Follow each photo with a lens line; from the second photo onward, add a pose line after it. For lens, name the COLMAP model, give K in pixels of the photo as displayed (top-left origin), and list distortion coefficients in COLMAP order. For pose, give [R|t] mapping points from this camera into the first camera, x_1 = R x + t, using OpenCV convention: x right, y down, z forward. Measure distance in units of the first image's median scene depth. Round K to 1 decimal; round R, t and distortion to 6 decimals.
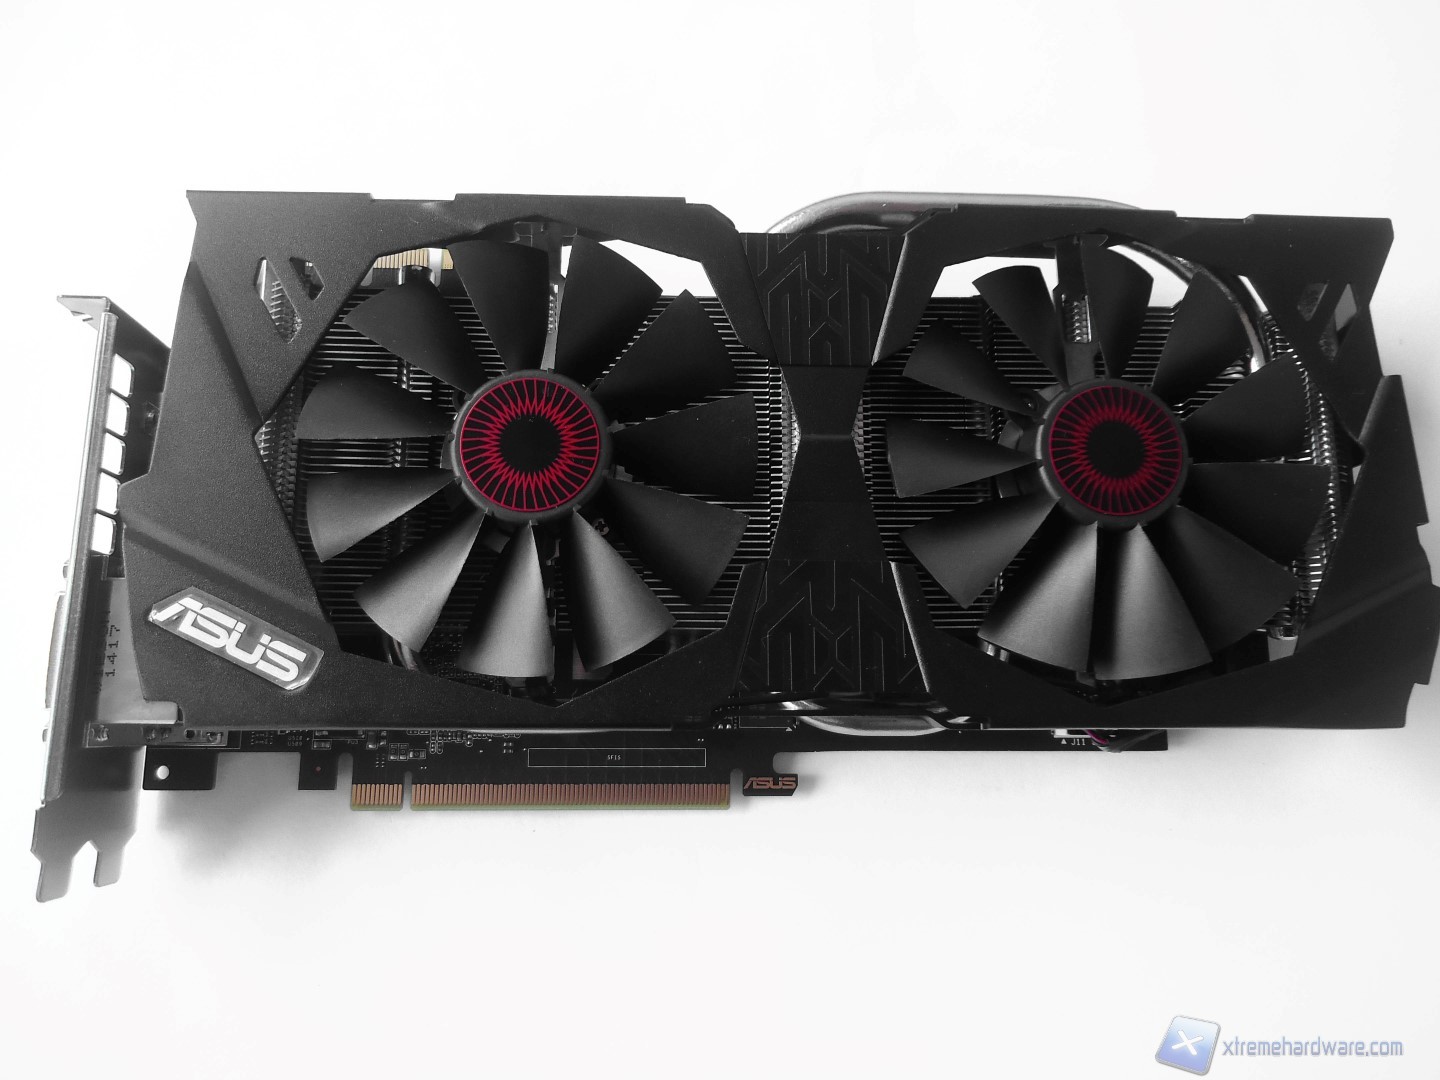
lens RADIAL K [[1065.3, 0, 720.0], [0, 1065.3, 540.0], [0, 0, 1]] dist [-0.001076, 0.002892]
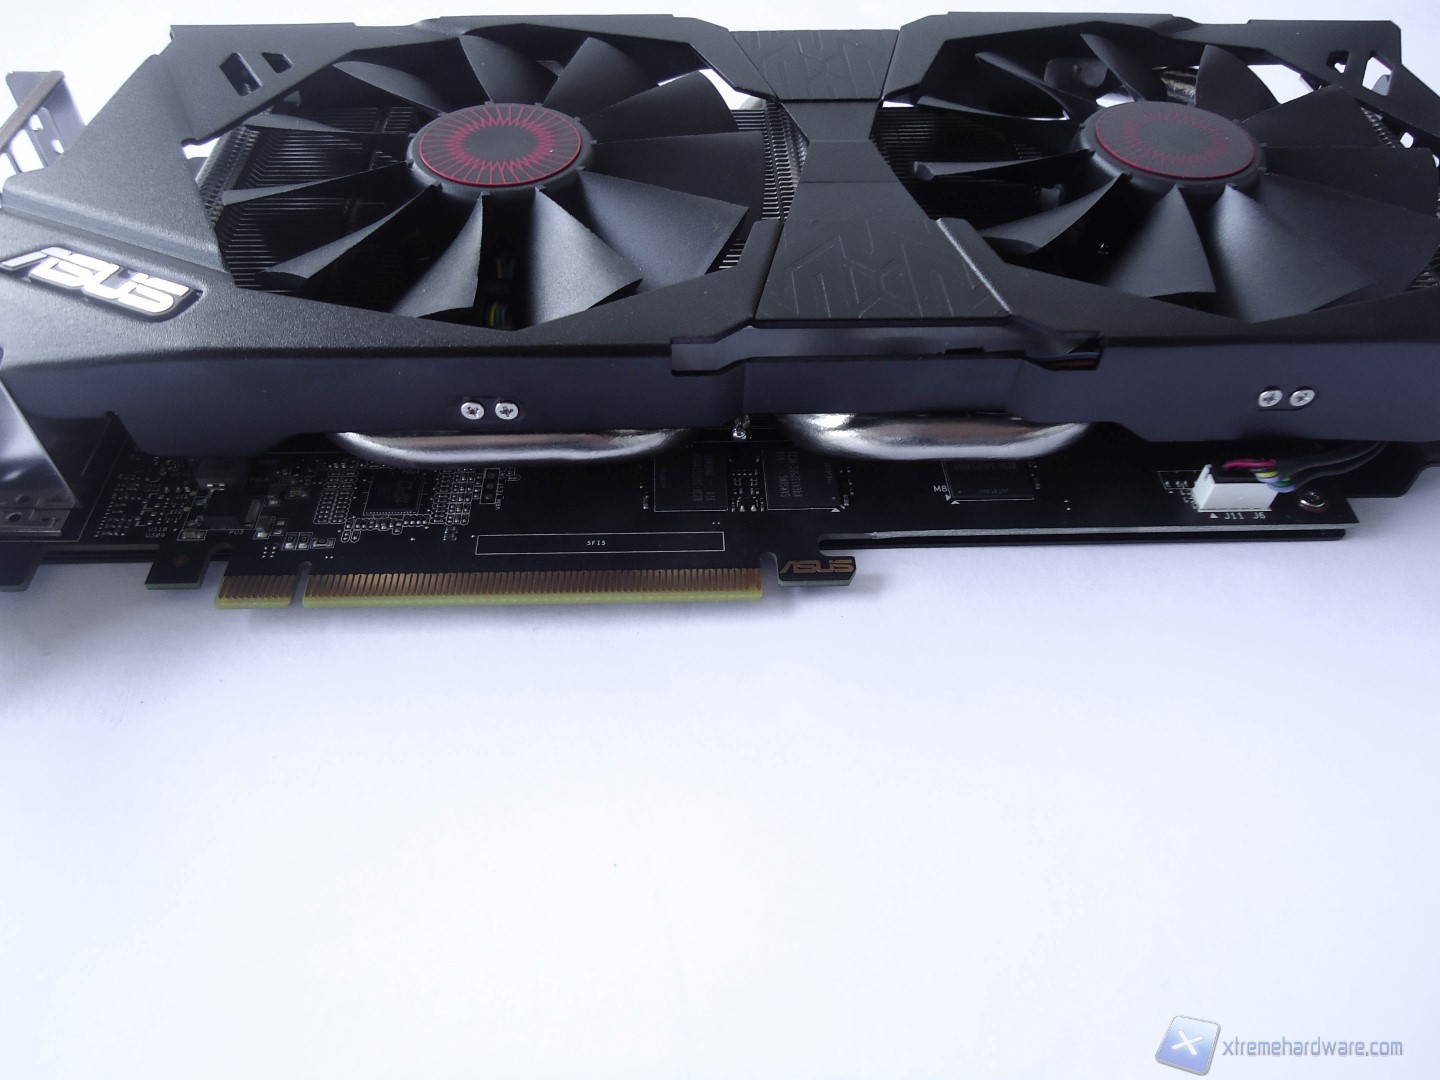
lens RADIAL K [[1065.3, 0, 720.0], [0, 1065.3, 540.0], [0, 0, 1]] dist [-0.001076, 0.002892]
pose [[0.998373, -0.056790, 0.005076, -0.021361], [0.051217, 0.854140, -0.517515, 0.621032], [0.025055, 0.516933, 0.855659, 0.414083]]
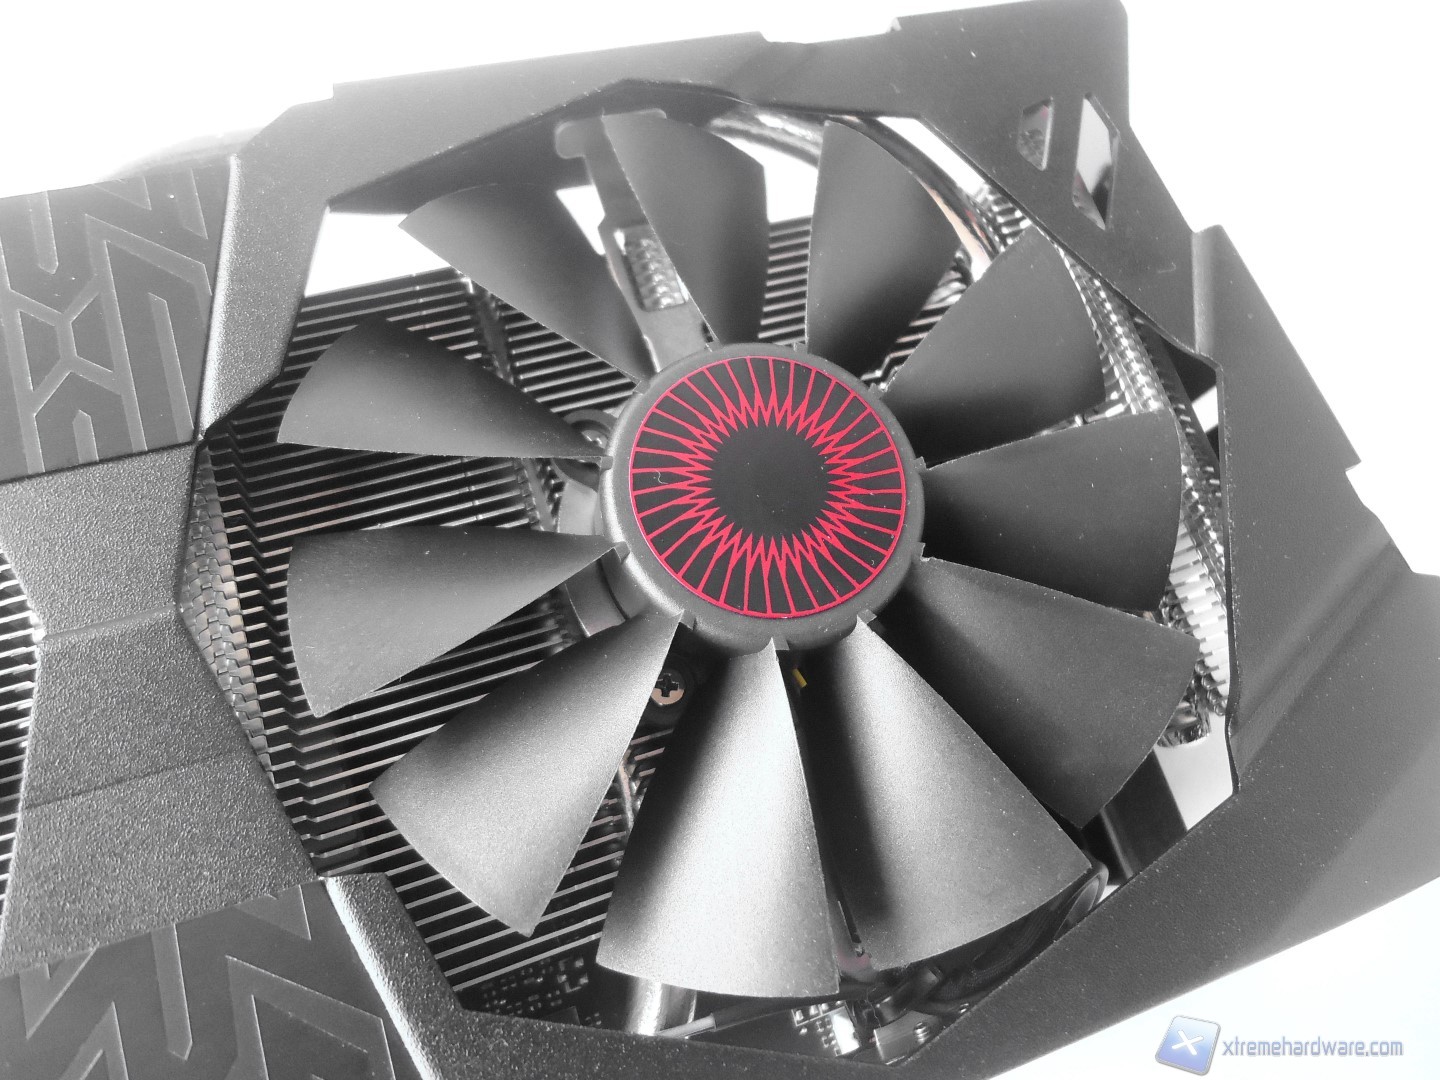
lens RADIAL K [[965.1, 0, 720.0], [0, 965.1, 540.0], [0, 0, 1]] dist [0.000882, 0.000320]
pose [[0.949031, -0.262661, 0.174211, 0.266436], [0.279122, 0.957126, -0.077470, -0.032218], [-0.146393, 0.122148, 0.981656, 0.579687]]
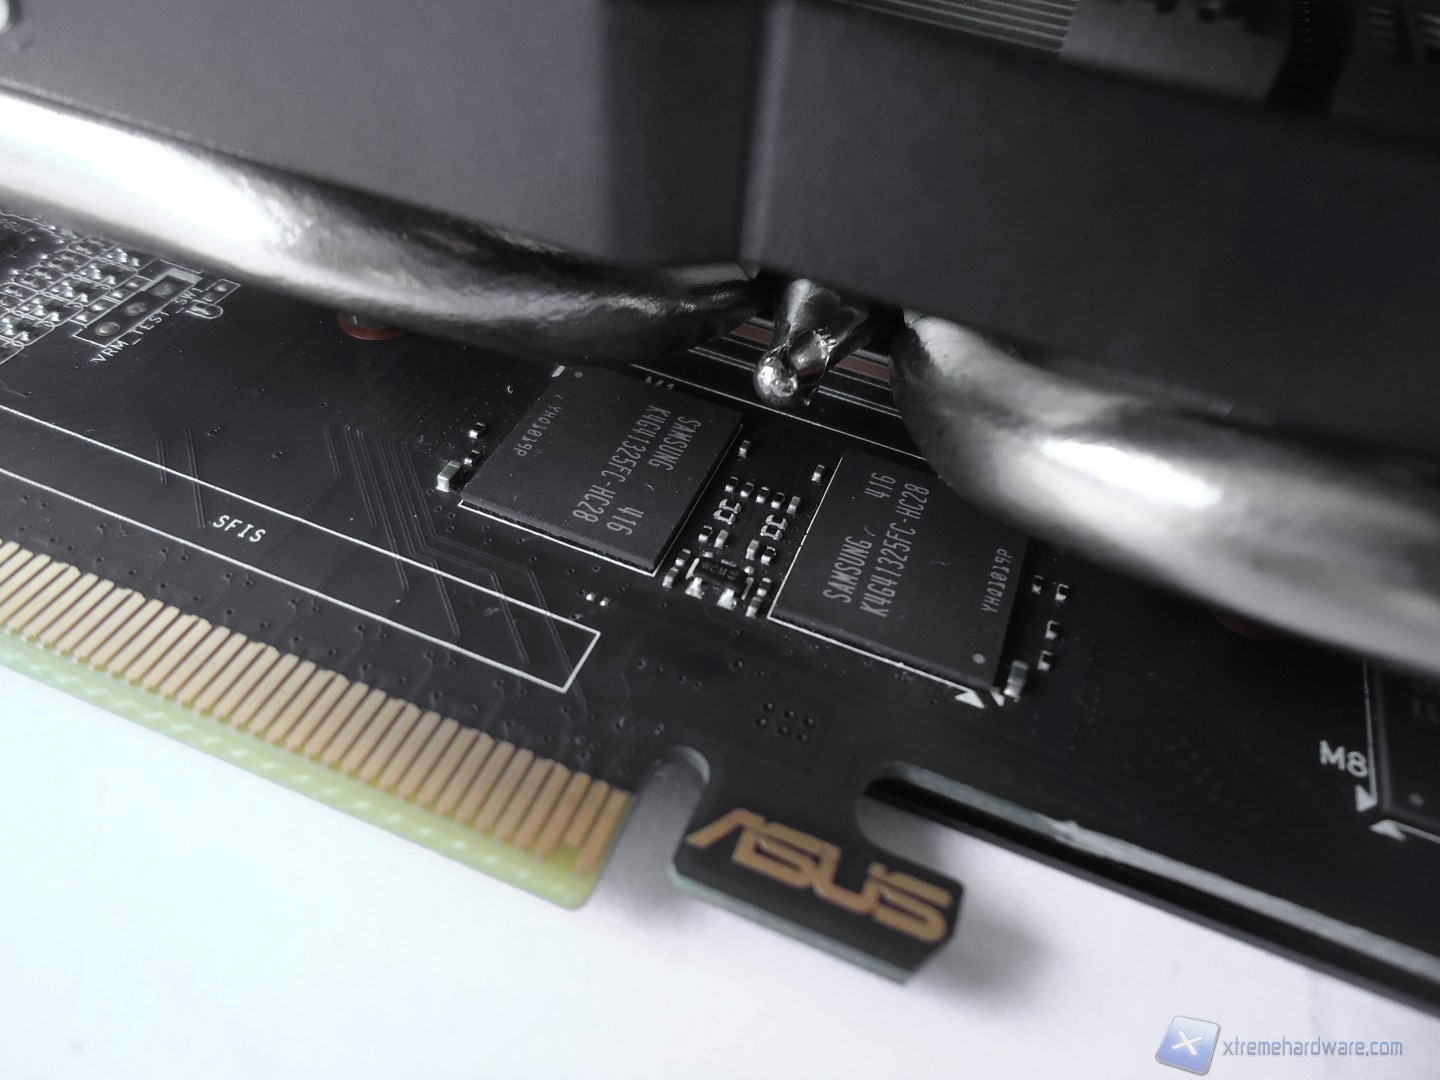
lens RADIAL K [[1028.8, 0, 720.0], [0, 1028.8, 540.0], [0, 0, 1]] dist [-0.010828, -0.002211]
pose [[0.933025, 0.284637, -0.220106, 0.058366], [-0.359293, 0.769893, -0.527421, 0.311306], [0.019335, 0.571179, 0.820598, 0.870999]]
